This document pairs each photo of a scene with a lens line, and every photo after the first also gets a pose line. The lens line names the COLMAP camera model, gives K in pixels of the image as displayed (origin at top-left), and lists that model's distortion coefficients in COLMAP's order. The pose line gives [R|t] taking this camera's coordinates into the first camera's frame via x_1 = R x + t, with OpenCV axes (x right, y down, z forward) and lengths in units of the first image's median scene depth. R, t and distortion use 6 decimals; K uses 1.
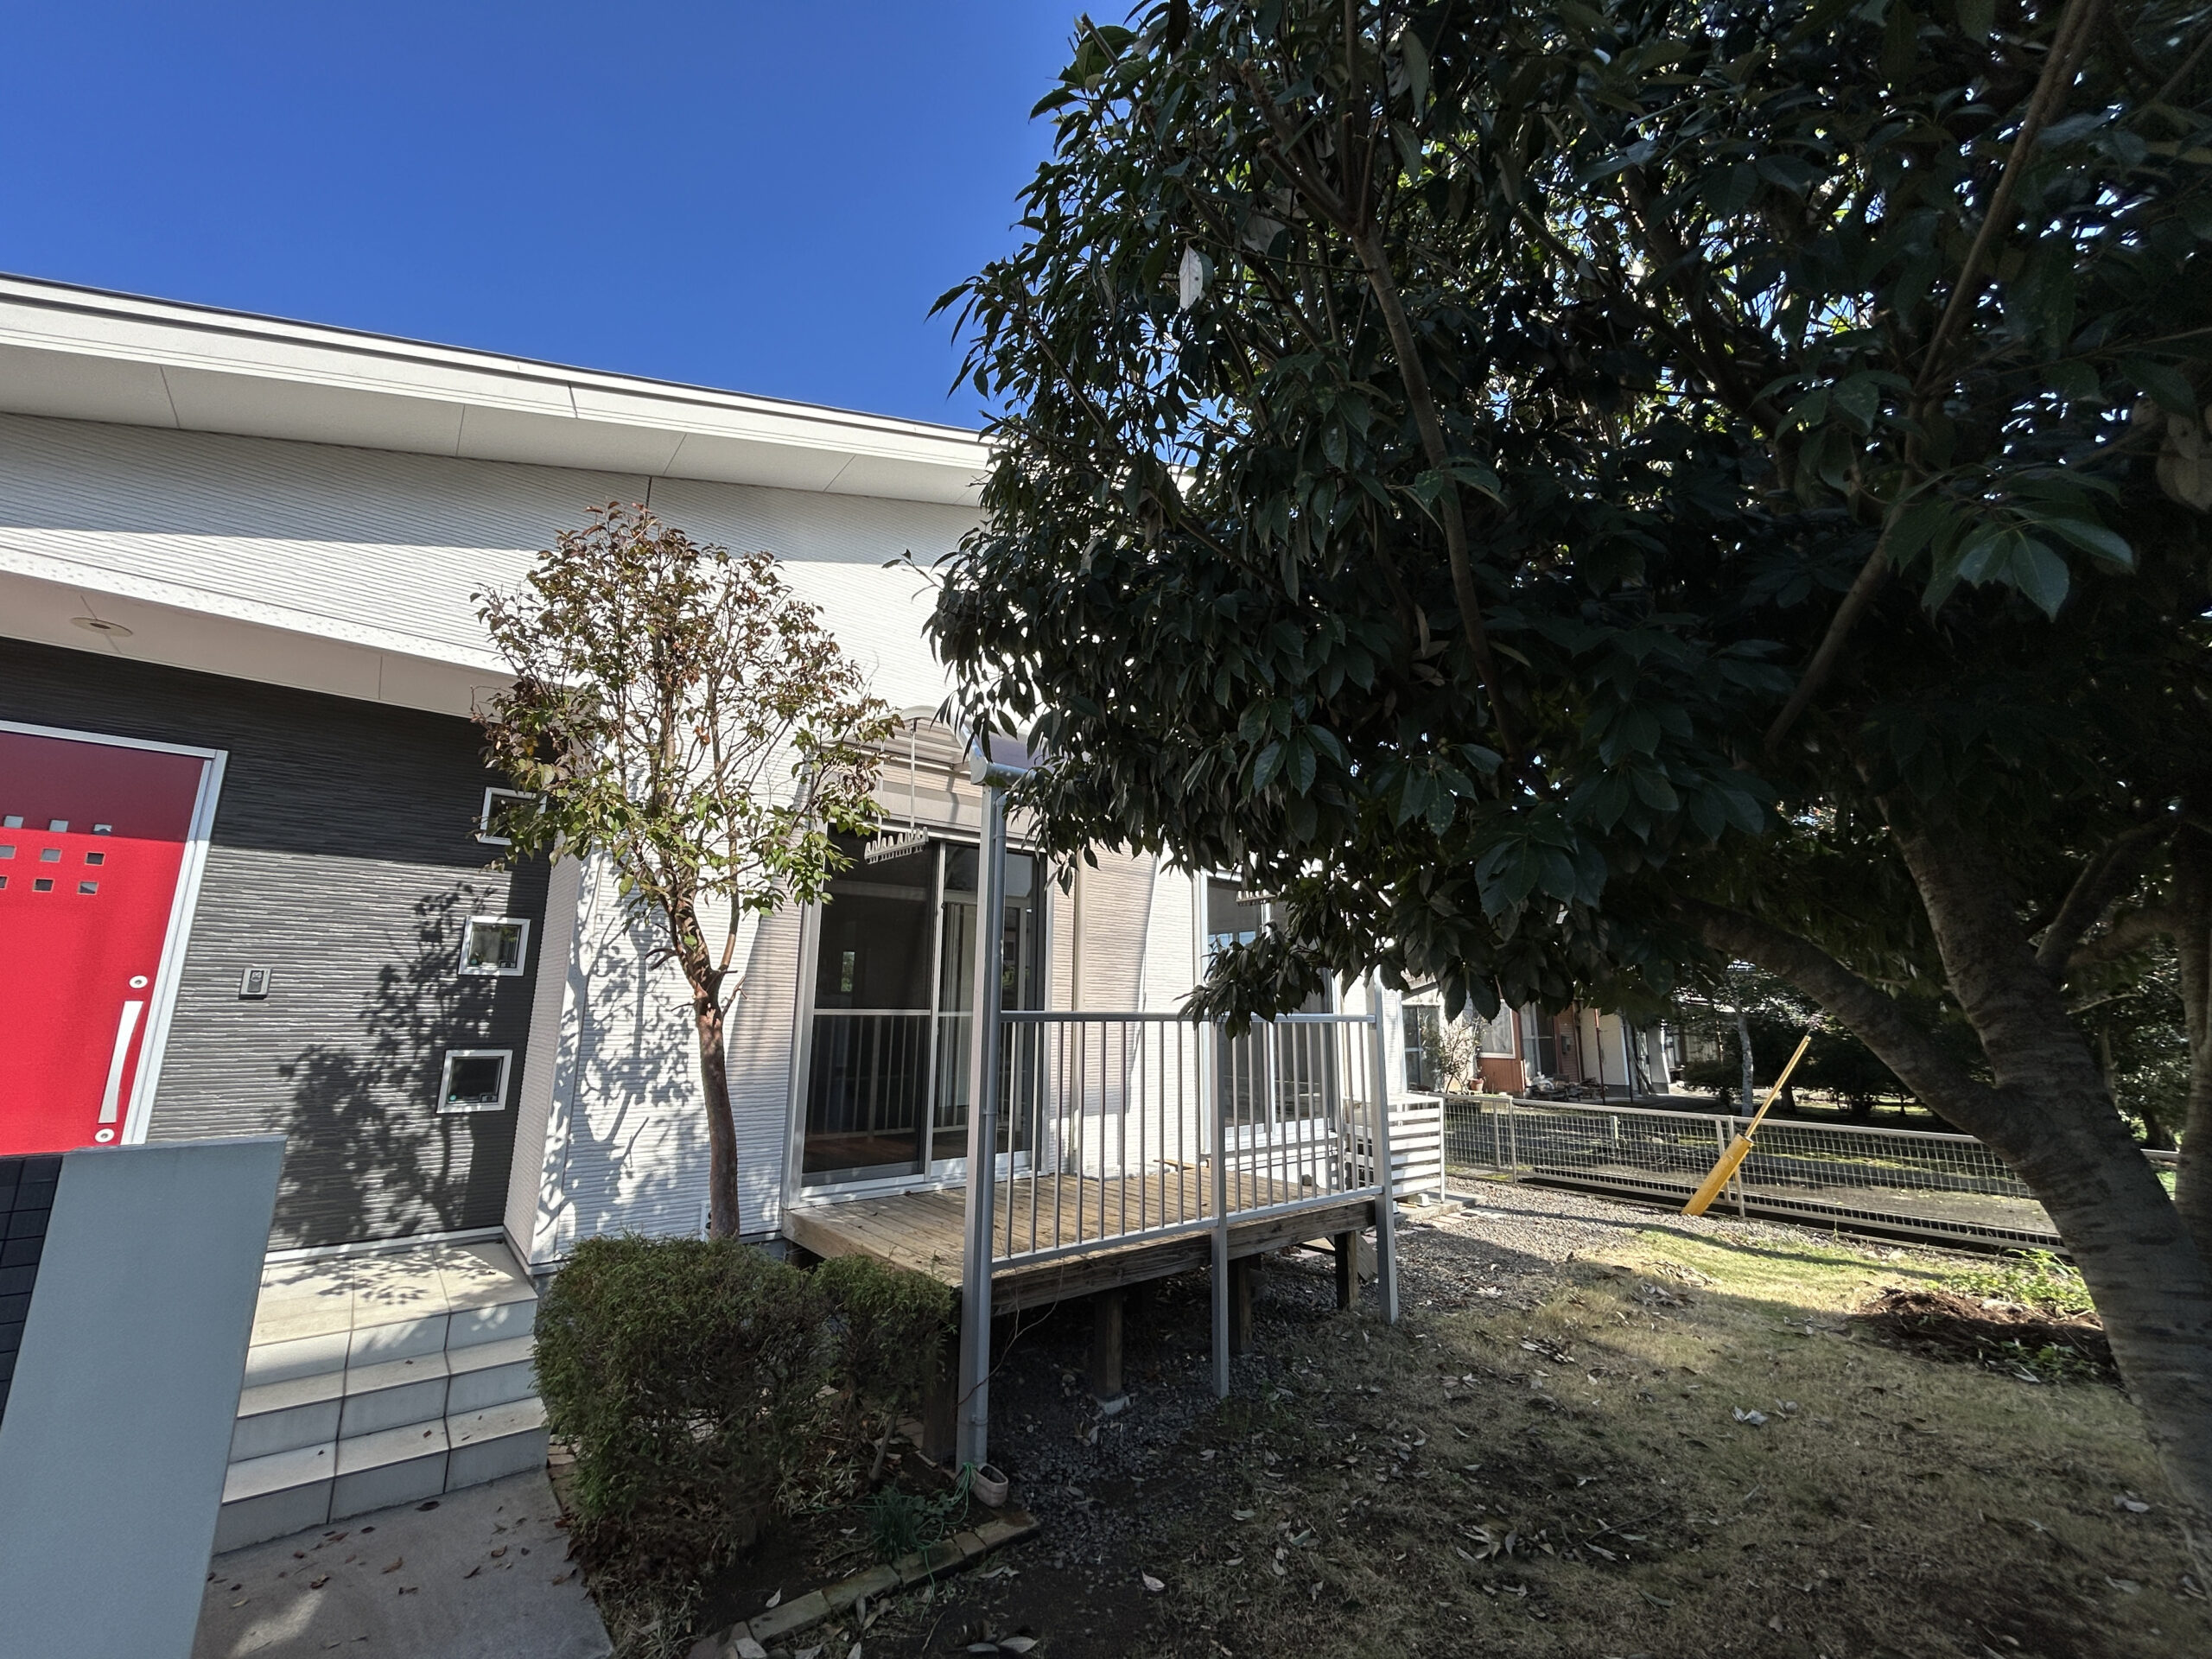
lens RADIAL K [[892.2, 0, 1097.6], [0, 892.2, 827.8], [0, 0, 1]] dist [0.000378, 0.000765]
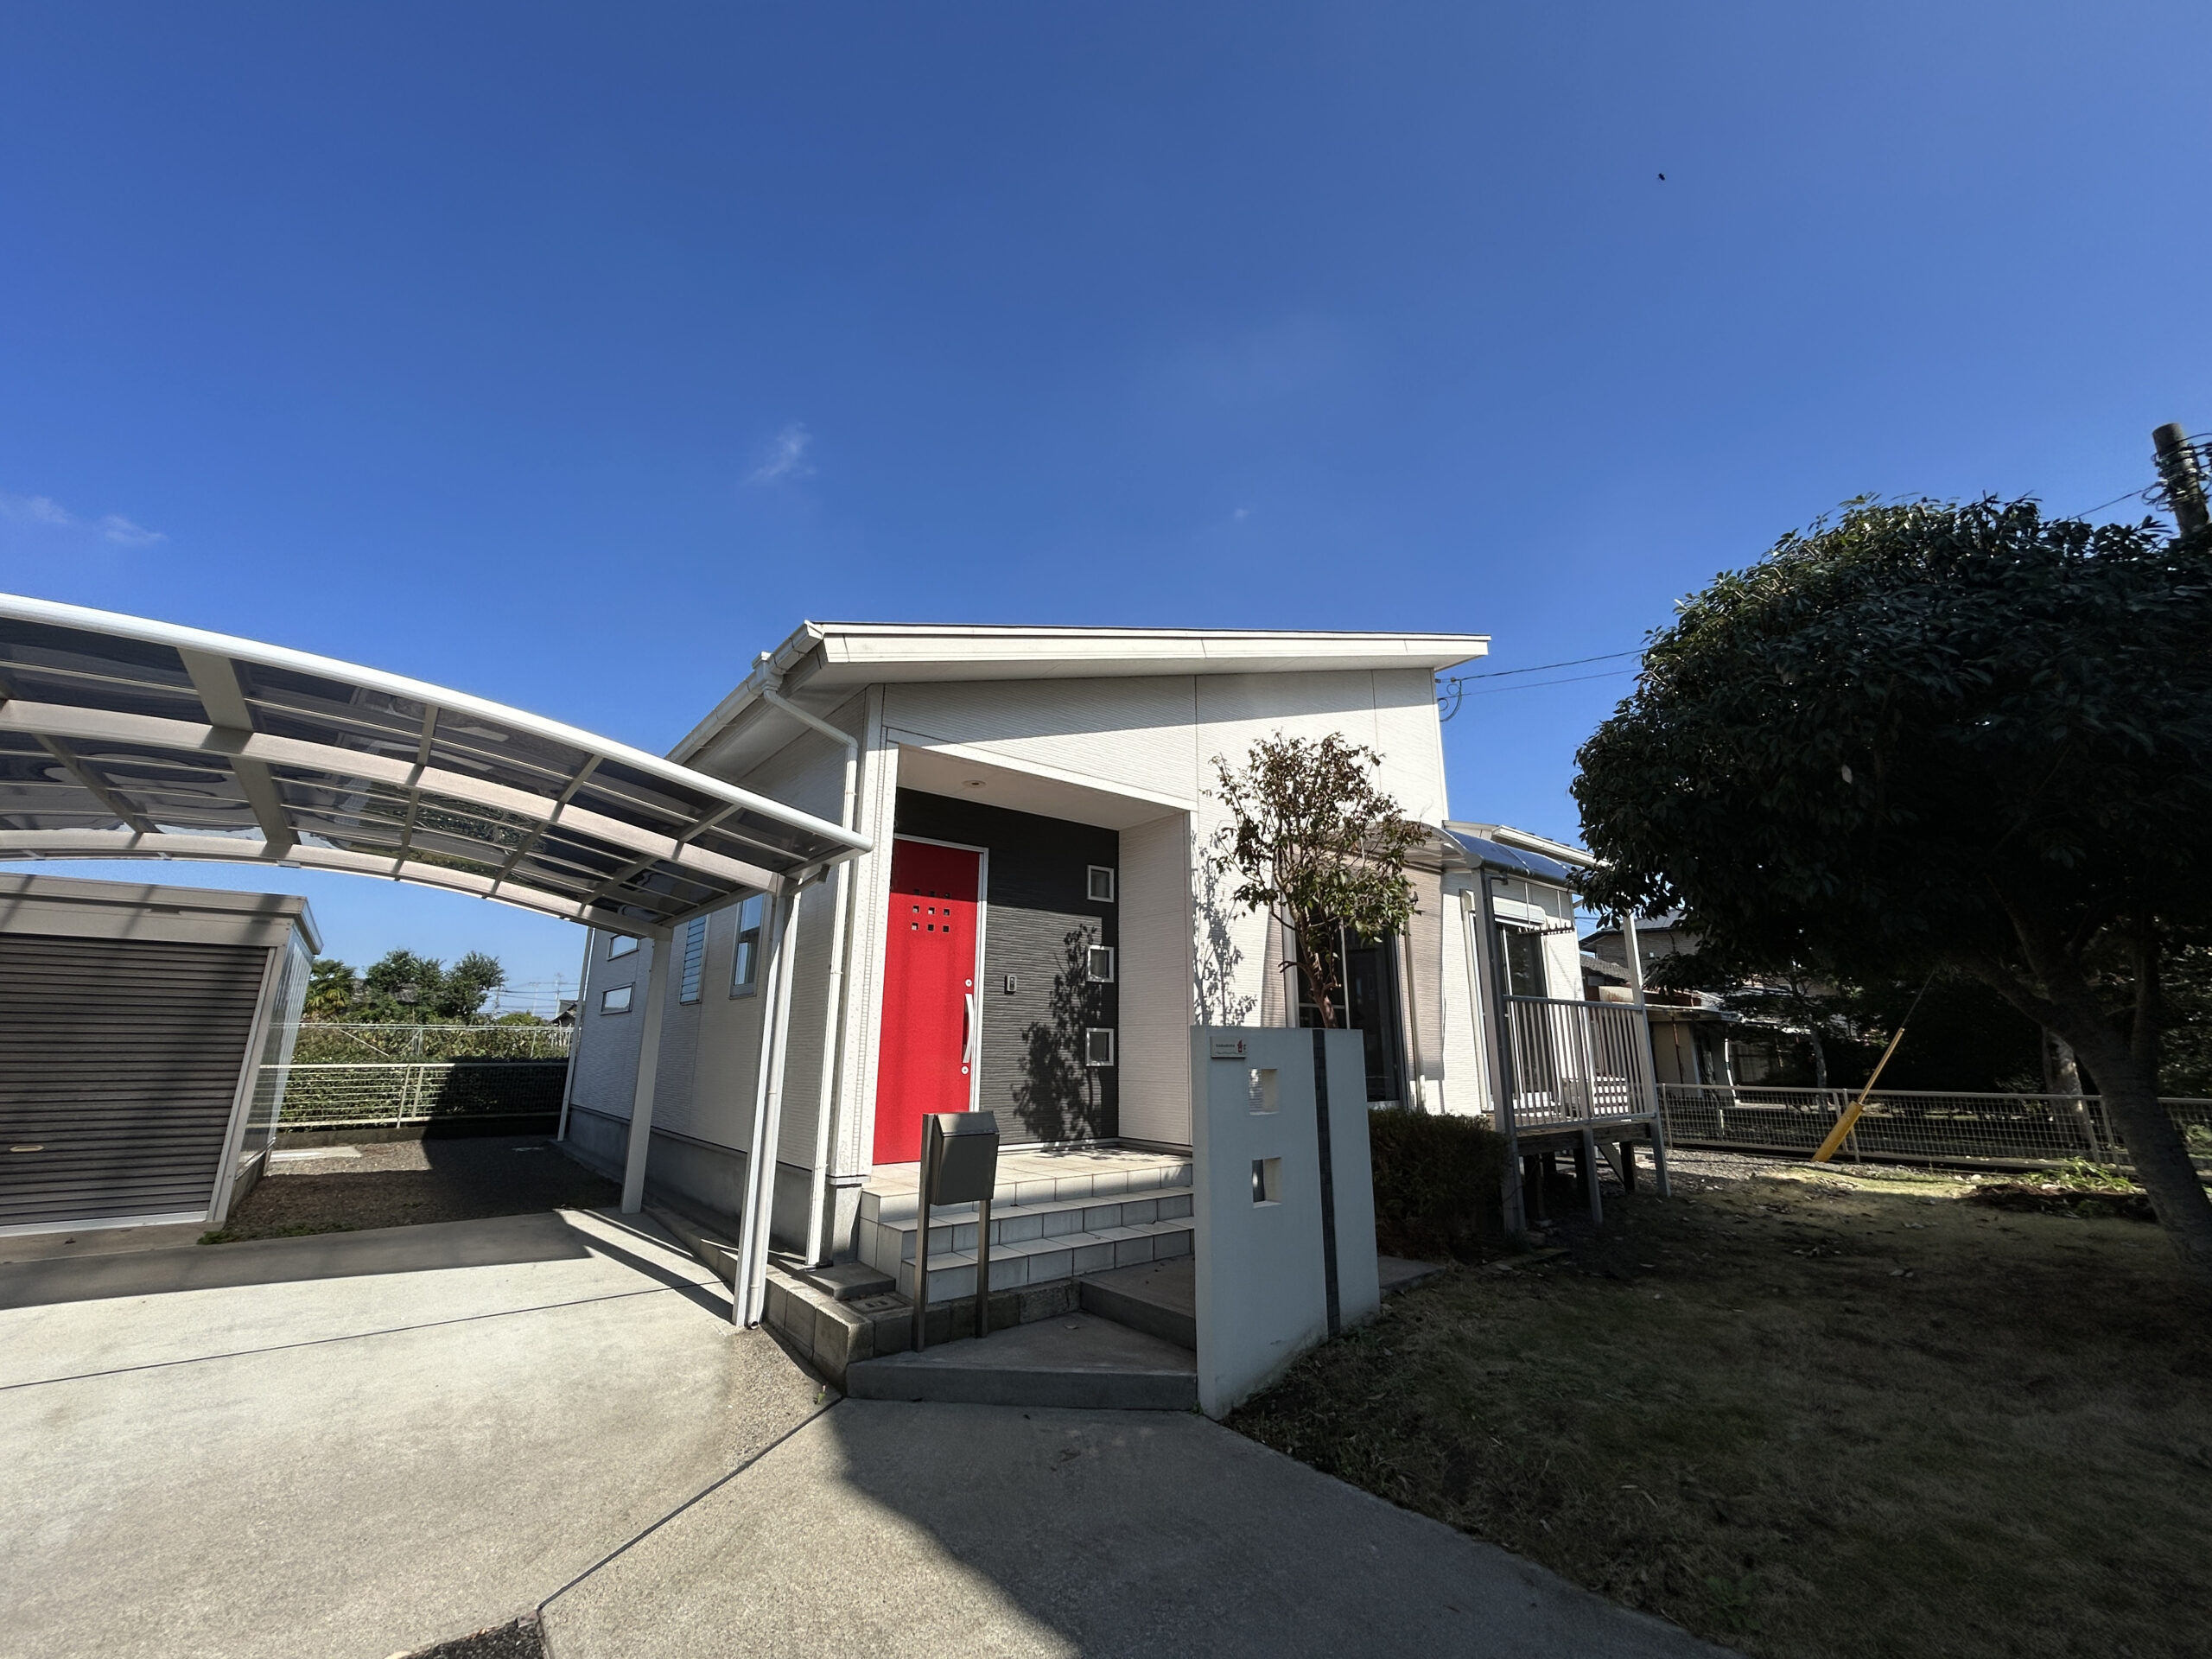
lens RADIAL K [[892.2, 0, 1100.8], [0, 892.2, 827.9], [0, 0, 1]] dist [0.000378, 0.000765]
pose [[0.999949, -0.007961, -0.006213, -0.724840], [0.007699, 0.999124, -0.041134, -0.051113], [0.006535, 0.041084, 0.999134, -0.677718]]
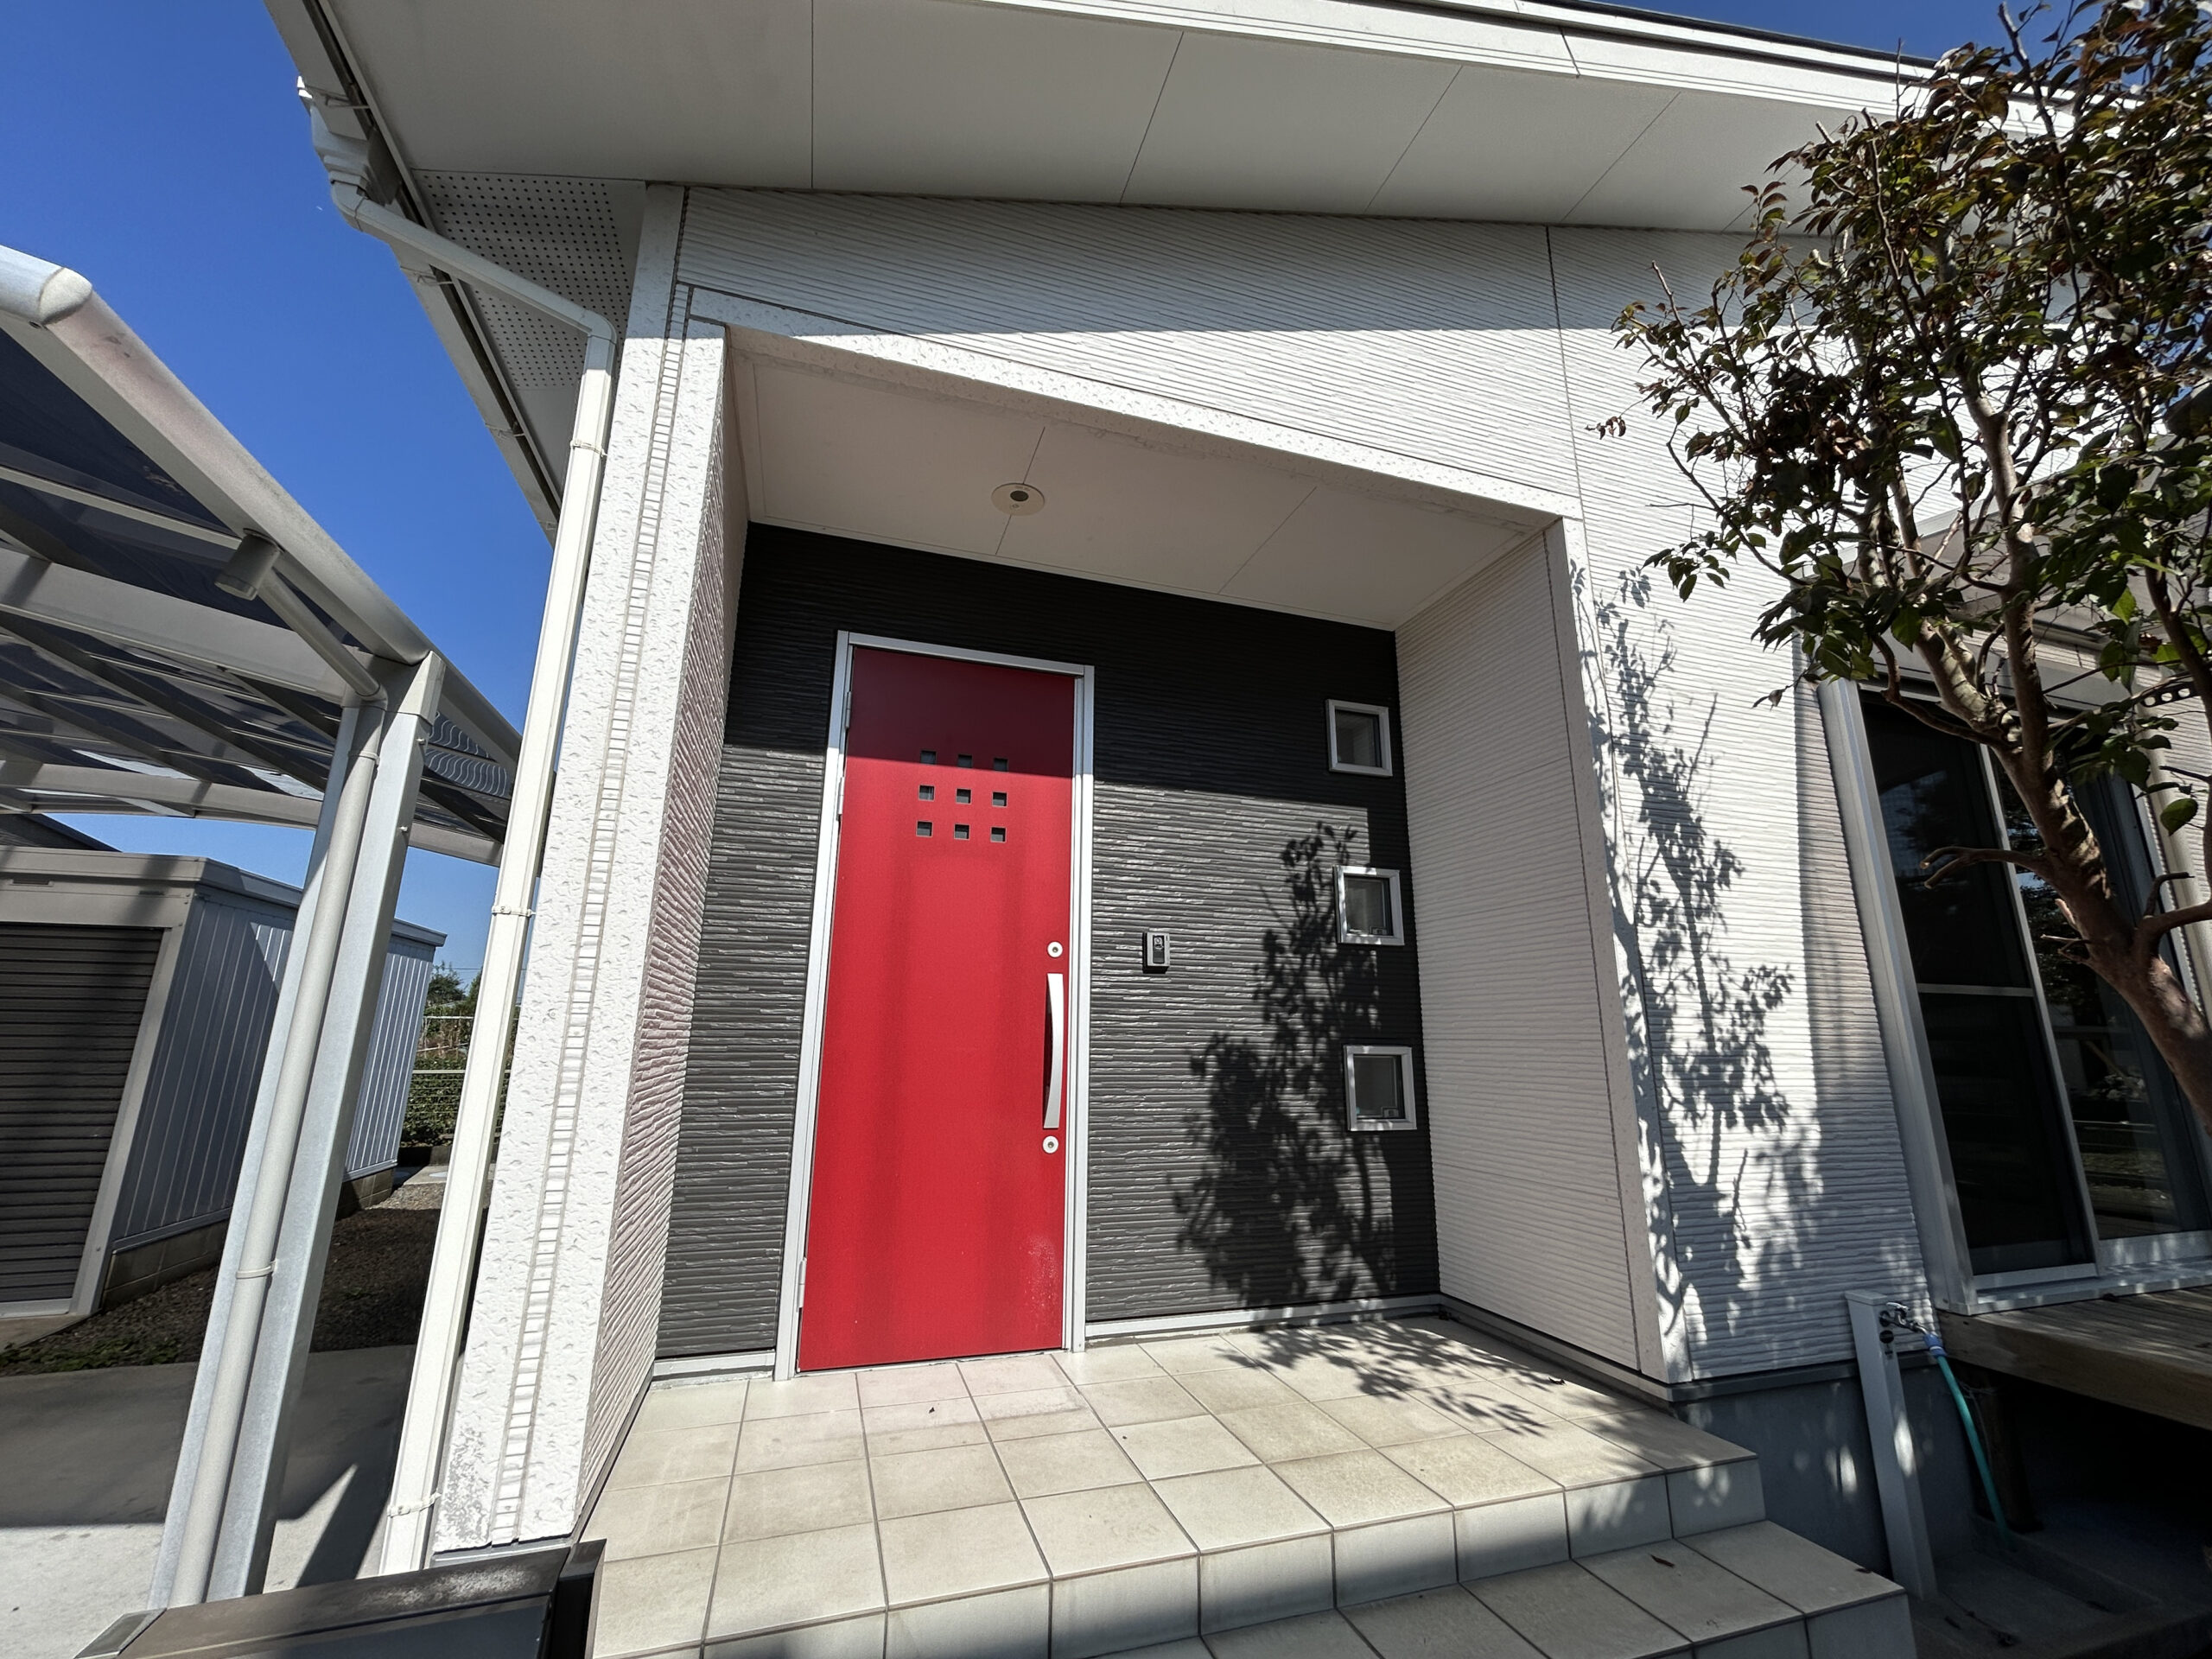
lens RADIAL K [[892.2, 0, 1100.3], [0, 892.2, 827.2], [0, 0, 1]] dist [0.000378, 0.000765]
pose [[0.931898, -0.084723, -0.352688, -0.674979], [0.072607, 0.996230, -0.047467, 0.094540], [0.355380, 0.018627, 0.934536, 0.245718]]
